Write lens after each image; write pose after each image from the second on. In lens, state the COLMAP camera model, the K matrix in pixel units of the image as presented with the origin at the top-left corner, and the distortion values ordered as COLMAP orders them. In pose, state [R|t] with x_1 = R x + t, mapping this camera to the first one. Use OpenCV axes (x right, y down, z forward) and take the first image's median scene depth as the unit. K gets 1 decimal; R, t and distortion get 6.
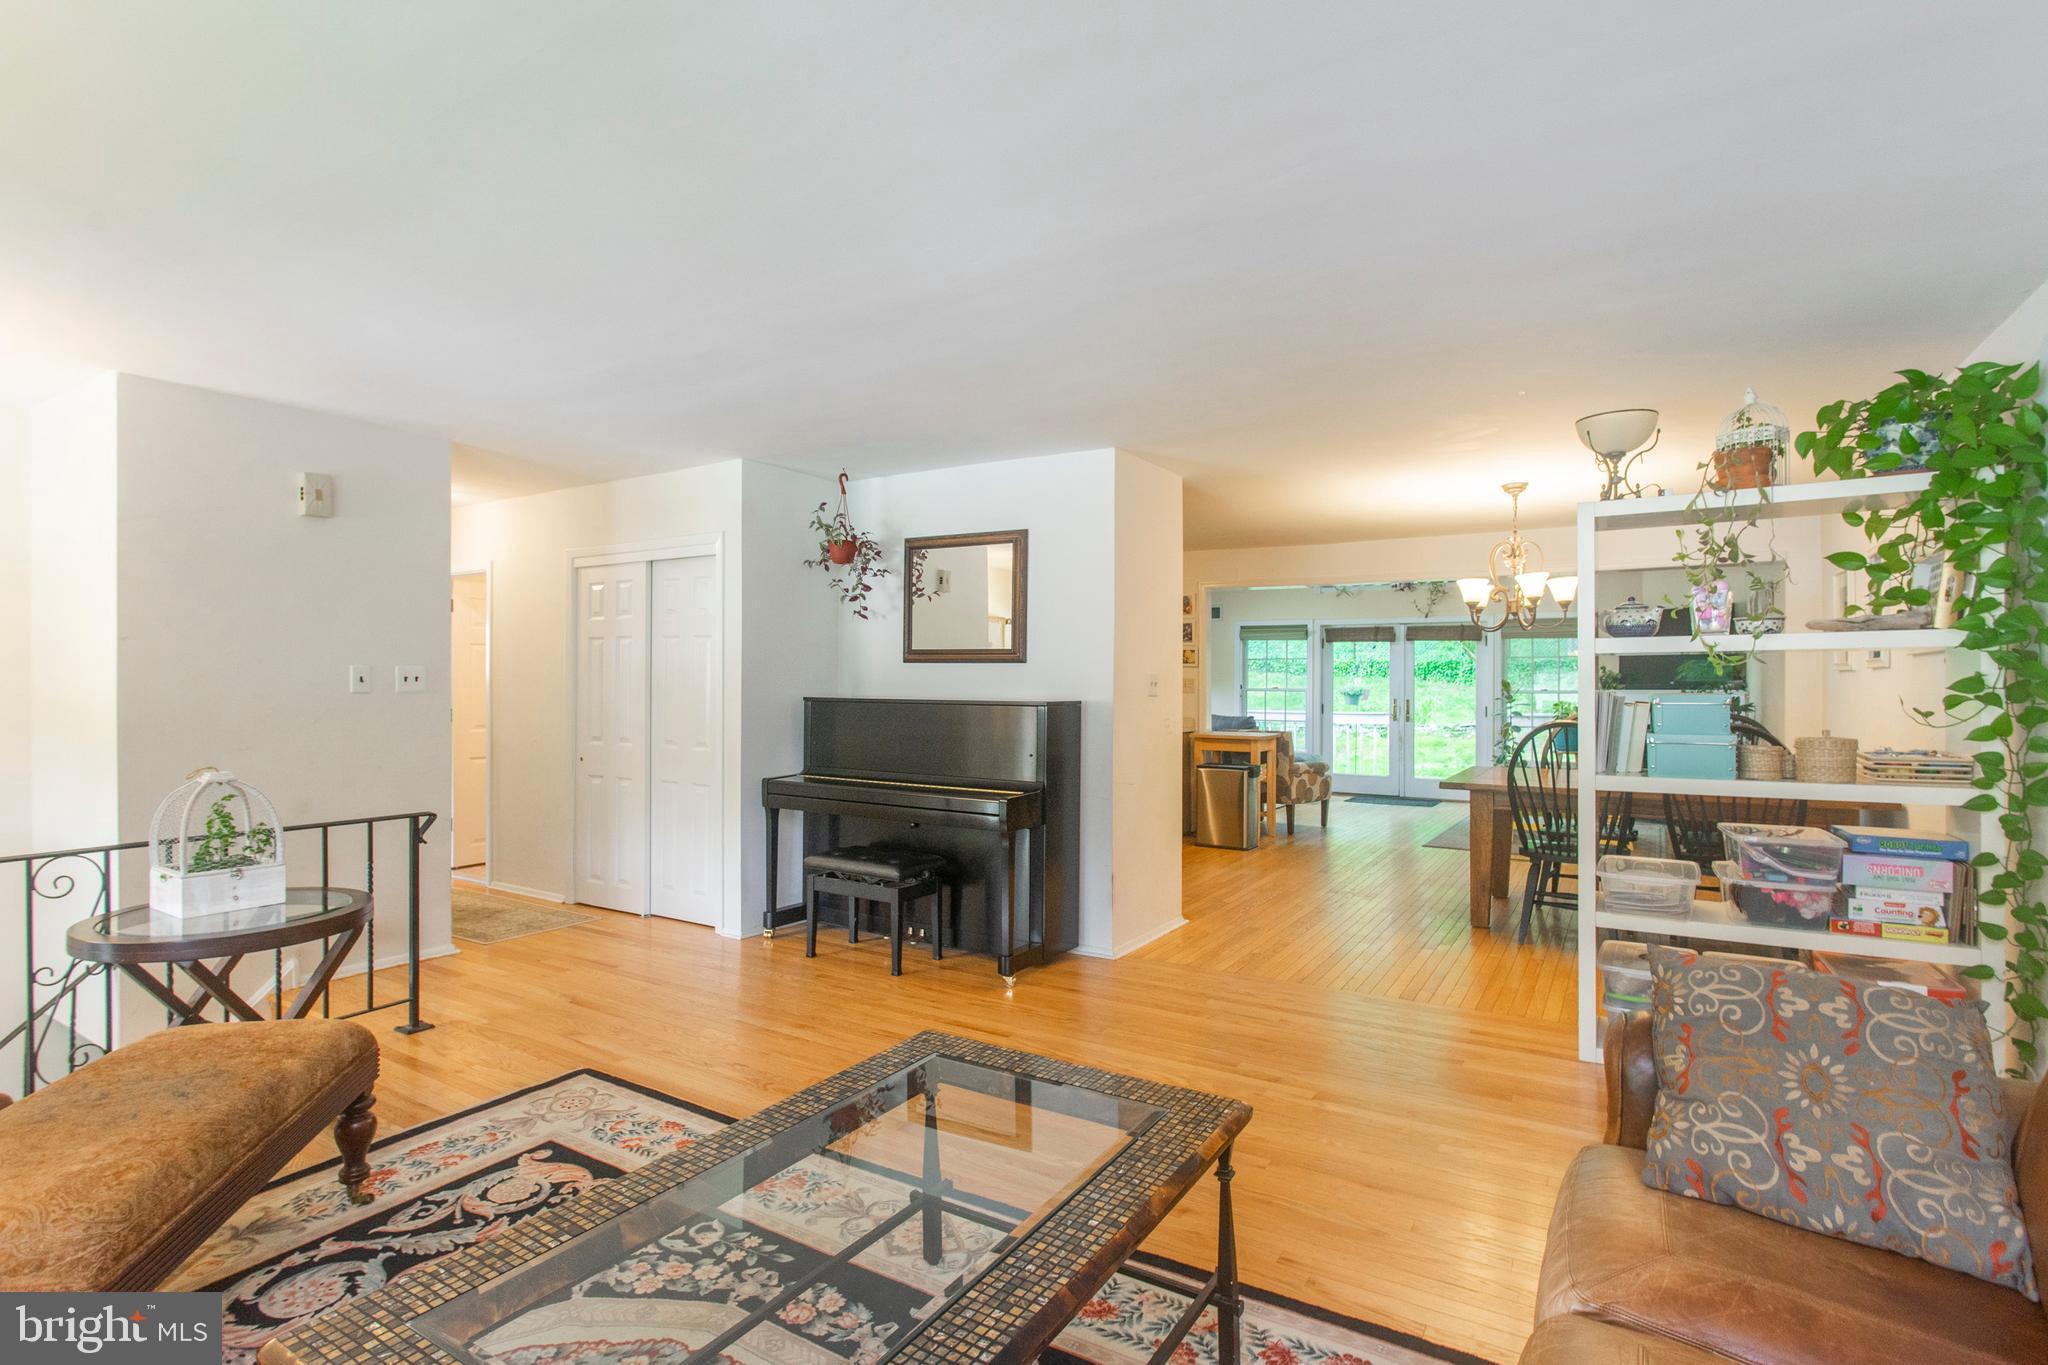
lens RADIAL K [[981.8, 0, 1022.8], [0, 981.8, 679.2], [0, 0, 1]] dist [-0.001573, 0.000176]
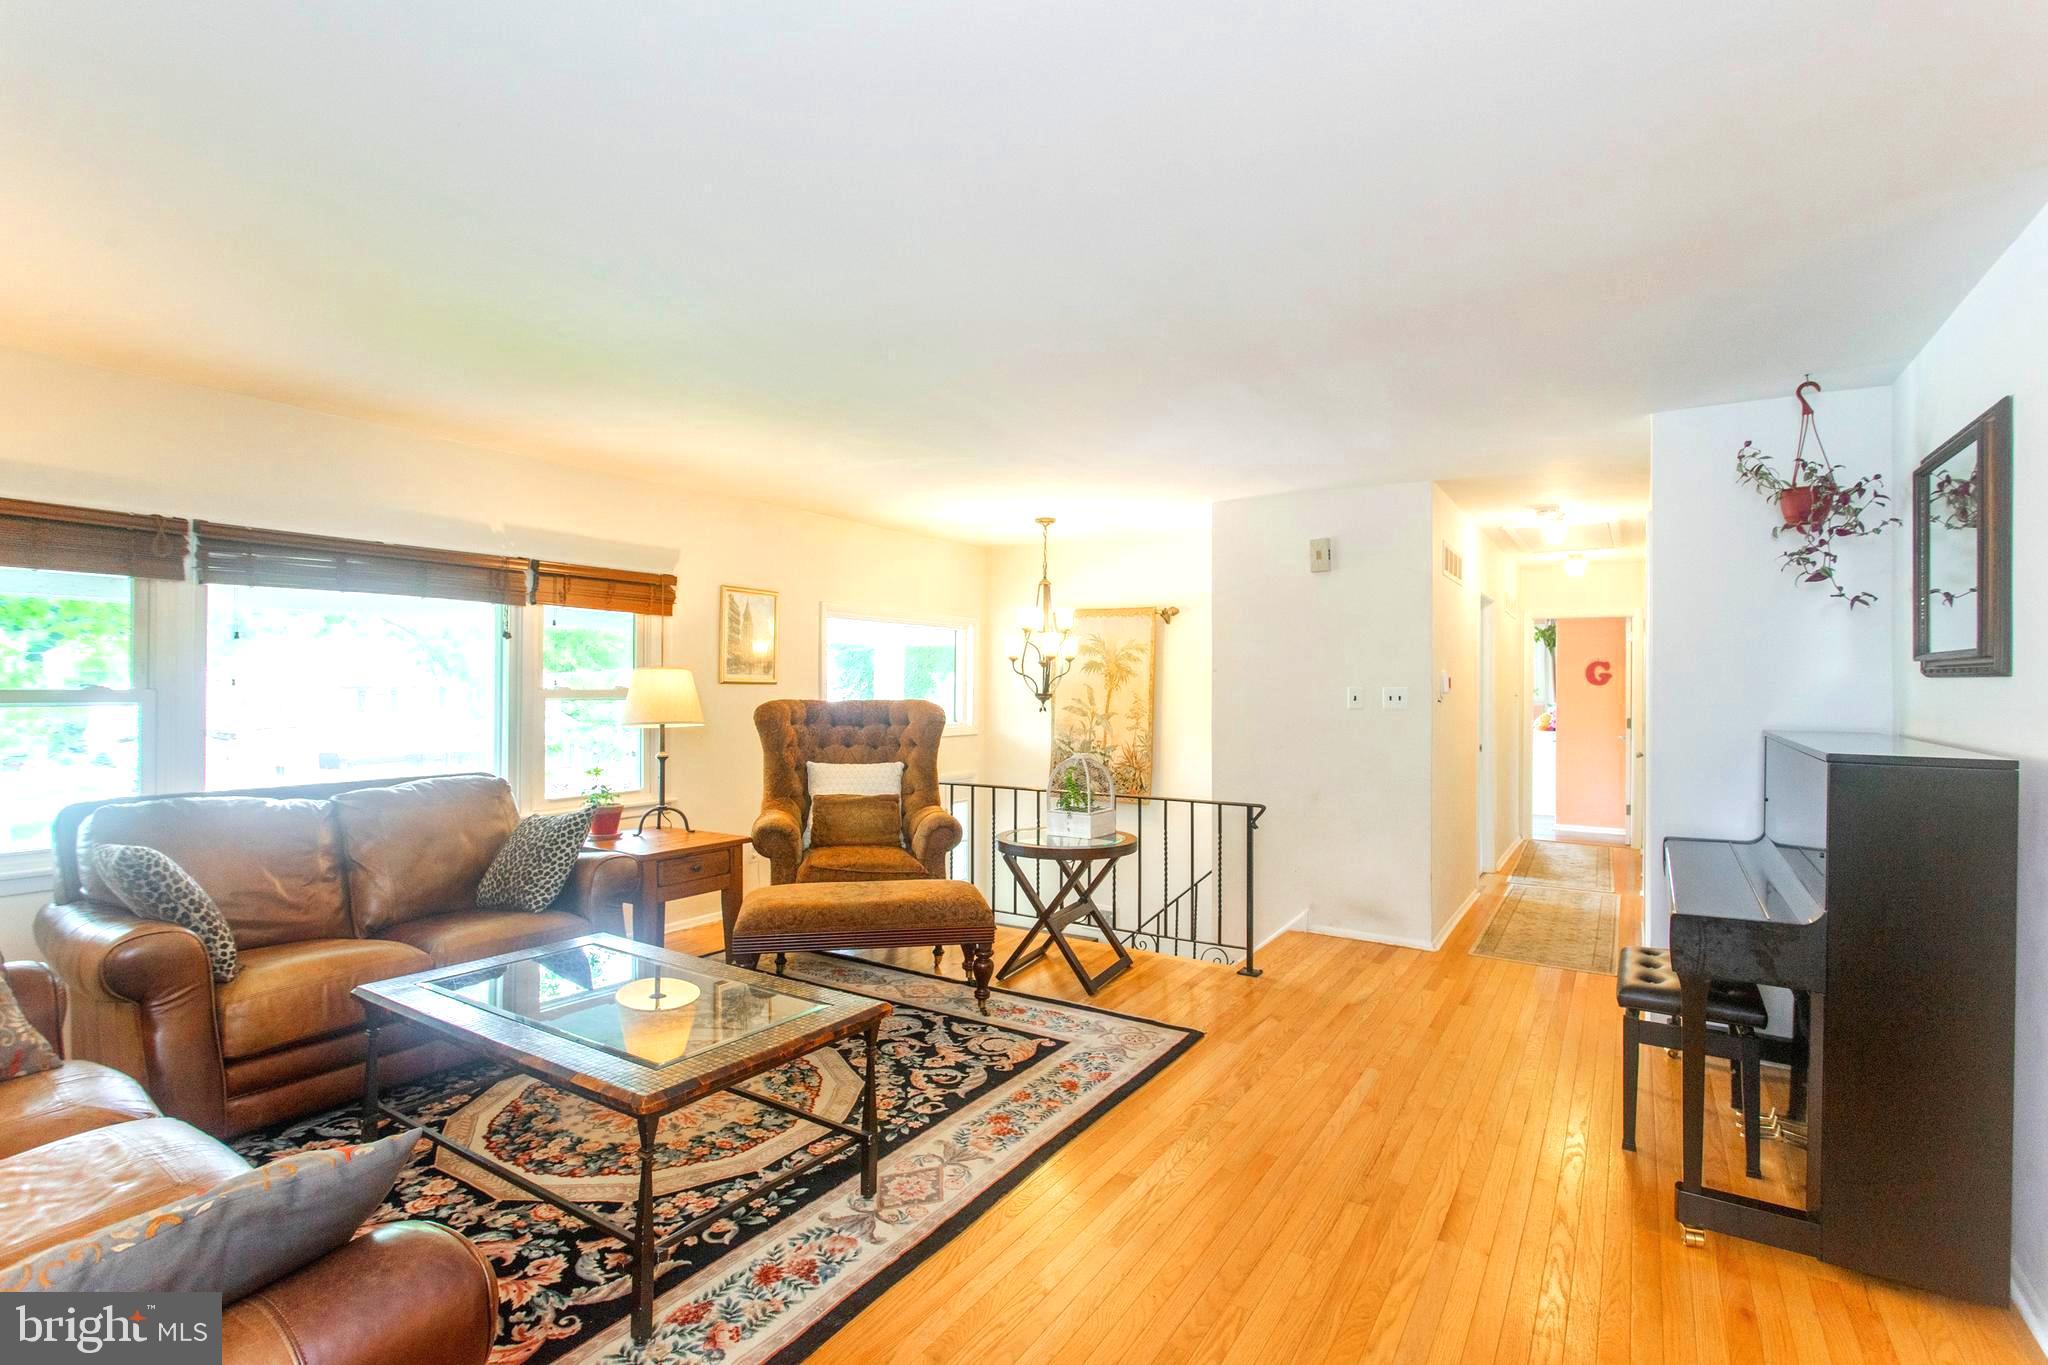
lens RADIAL K [[972.9, 0, 1027.4], [0, 972.9, 679.6], [0, 0, 1]] dist [-0.003109, -0.000121]
pose [[-0.009985, -0.009848, -0.999902, 0.818539], [-0.004791, 0.999940, -0.009800, -0.013695], [0.999939, 0.004693, -0.010032, 0.908515]]
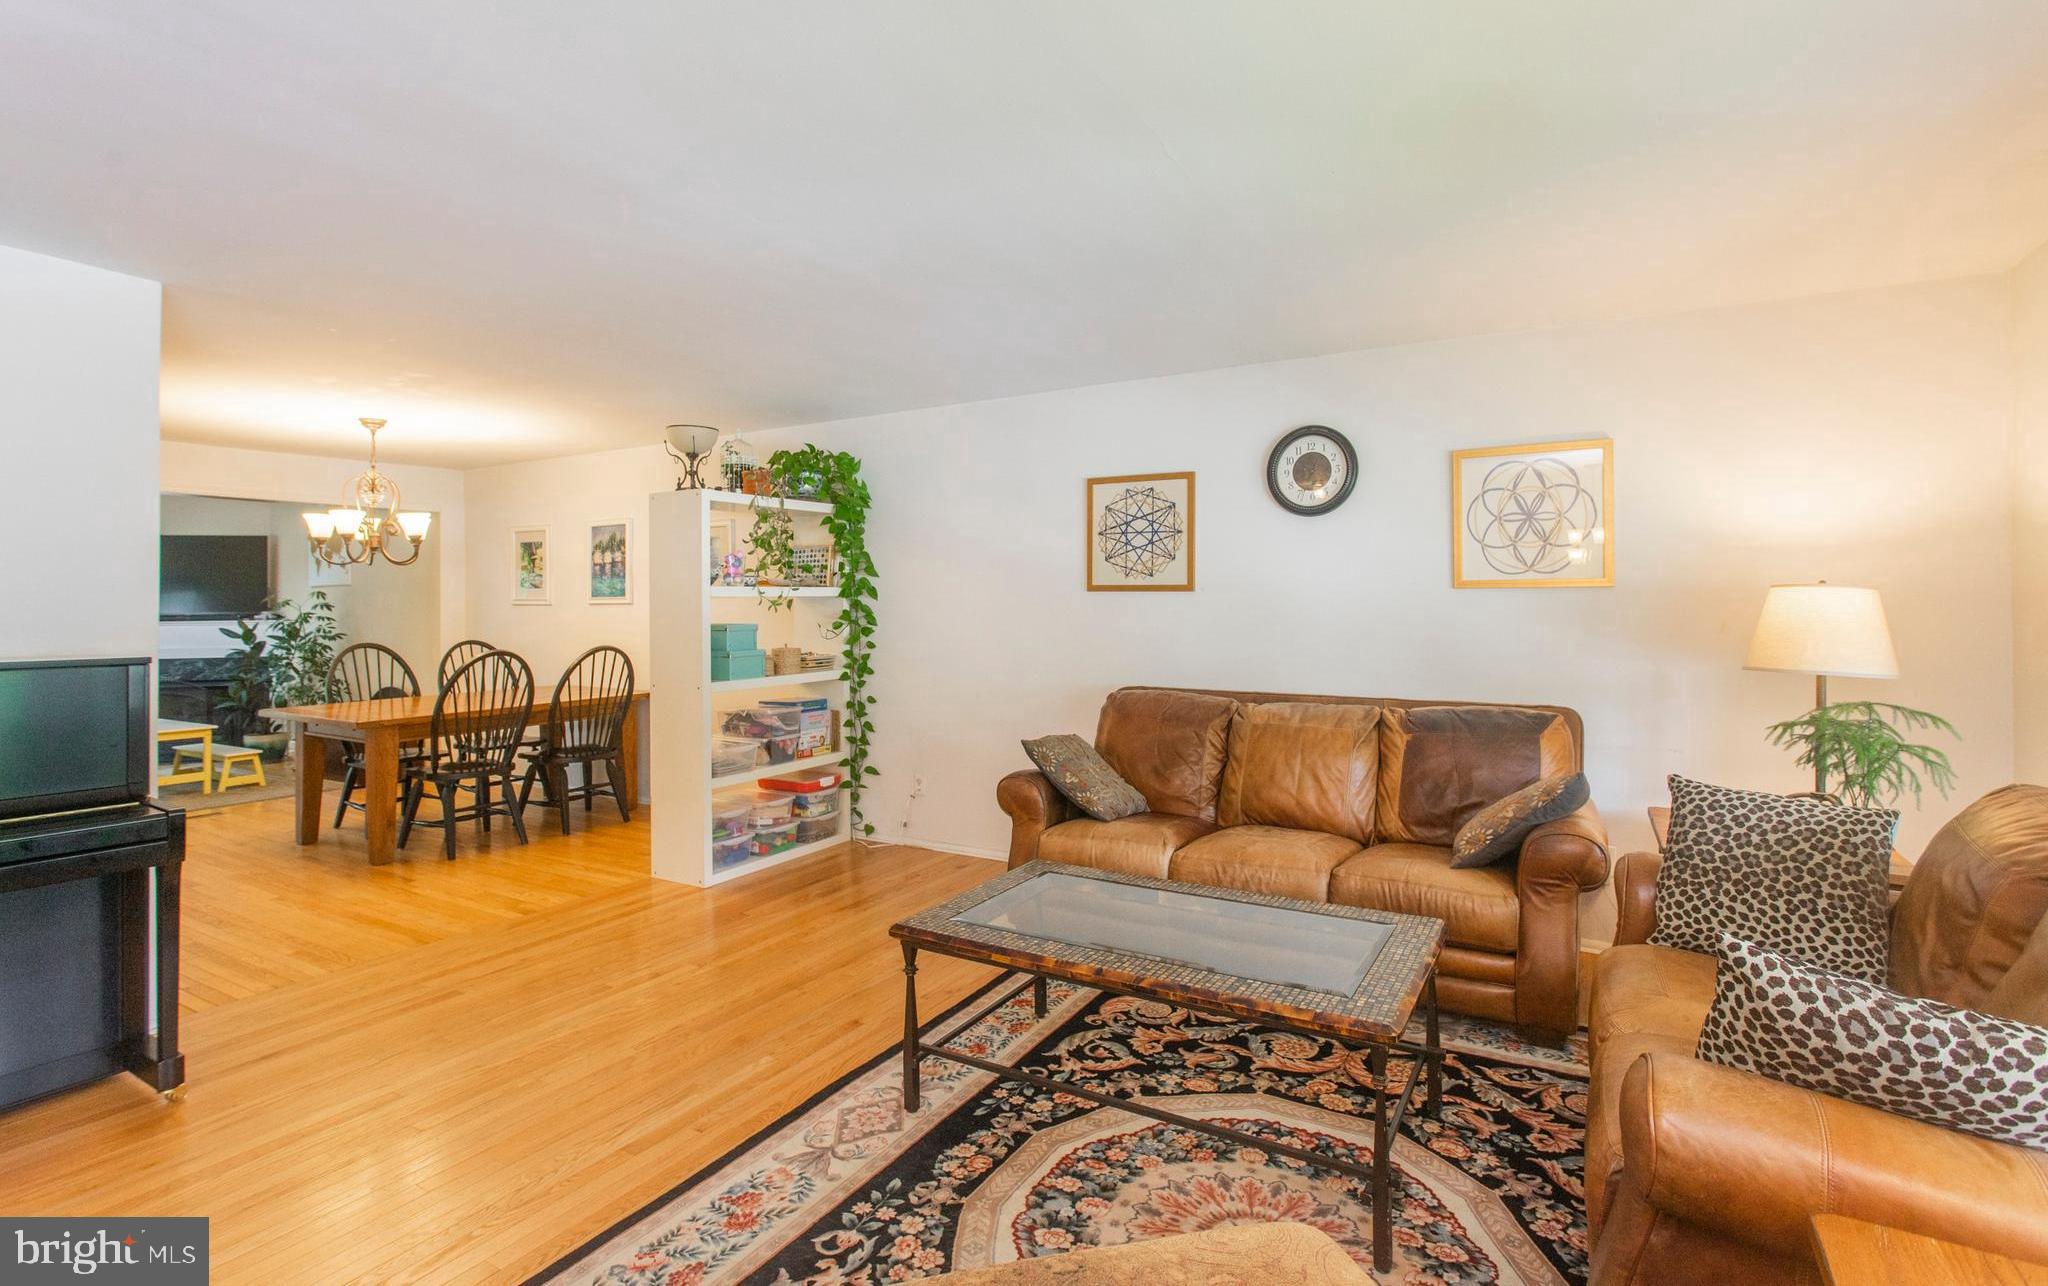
lens RADIAL K [[973.9, 0, 1030.2], [0, 973.9, 598.1], [0, 0, 1]] dist [-0.001620, 0.000558]
pose [[-0.023263, 0.005693, 0.999713, -0.974682], [0.000141, 0.999984, -0.005692, -0.019657], [-0.999729, 0.000008, -0.023263, 0.668914]]
